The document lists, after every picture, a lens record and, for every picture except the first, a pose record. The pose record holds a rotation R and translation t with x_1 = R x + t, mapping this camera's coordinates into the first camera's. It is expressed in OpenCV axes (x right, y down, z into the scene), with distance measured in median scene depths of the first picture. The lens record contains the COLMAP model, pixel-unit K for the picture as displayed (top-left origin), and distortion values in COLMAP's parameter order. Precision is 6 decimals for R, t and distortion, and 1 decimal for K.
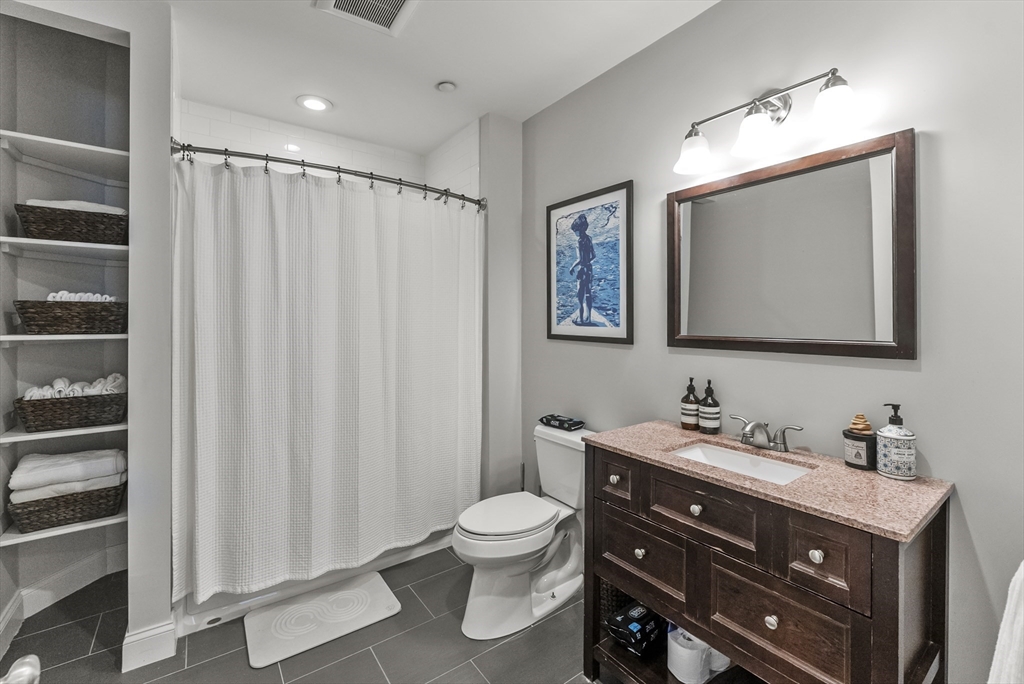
lens RADIAL K [[433.9, 0, 512.0], [0, 433.9, 317.9], [0, 0, 1]] dist [-0.000741, -0.000116]
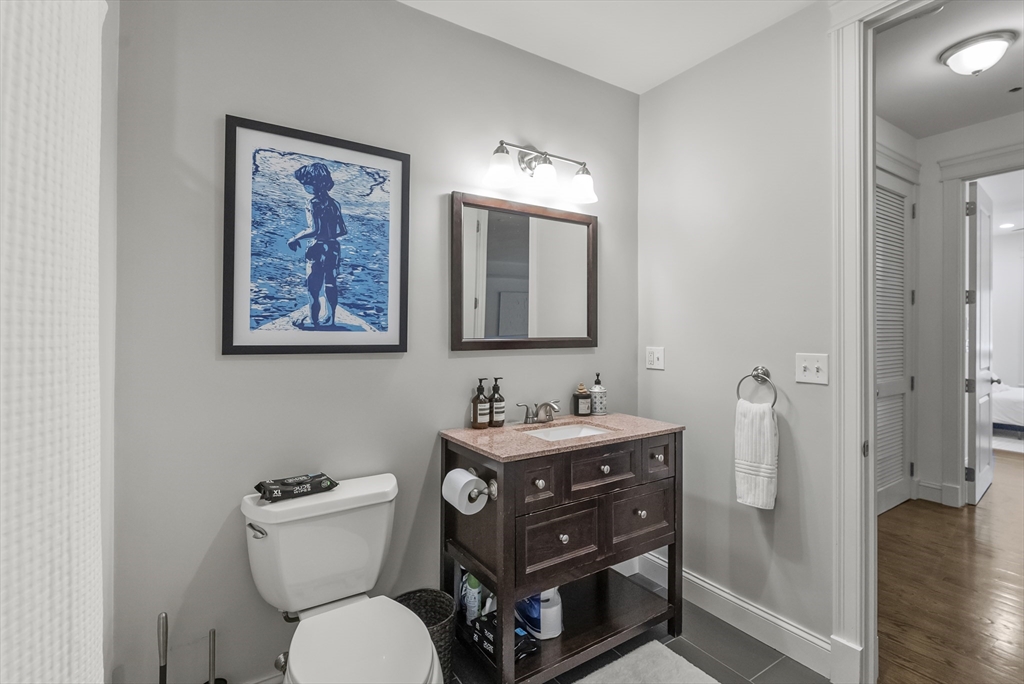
lens RADIAL K [[468.8, 0, 511.9], [0, 468.8, 331.1], [0, 0, 1]] dist [0.000978, 0.000015]
pose [[0.056697, 0.000823, 0.998391, -0.563888], [-0.004576, 0.999989, -0.000564, 0.019300], [-0.998381, -0.004537, 0.056700, 0.688801]]
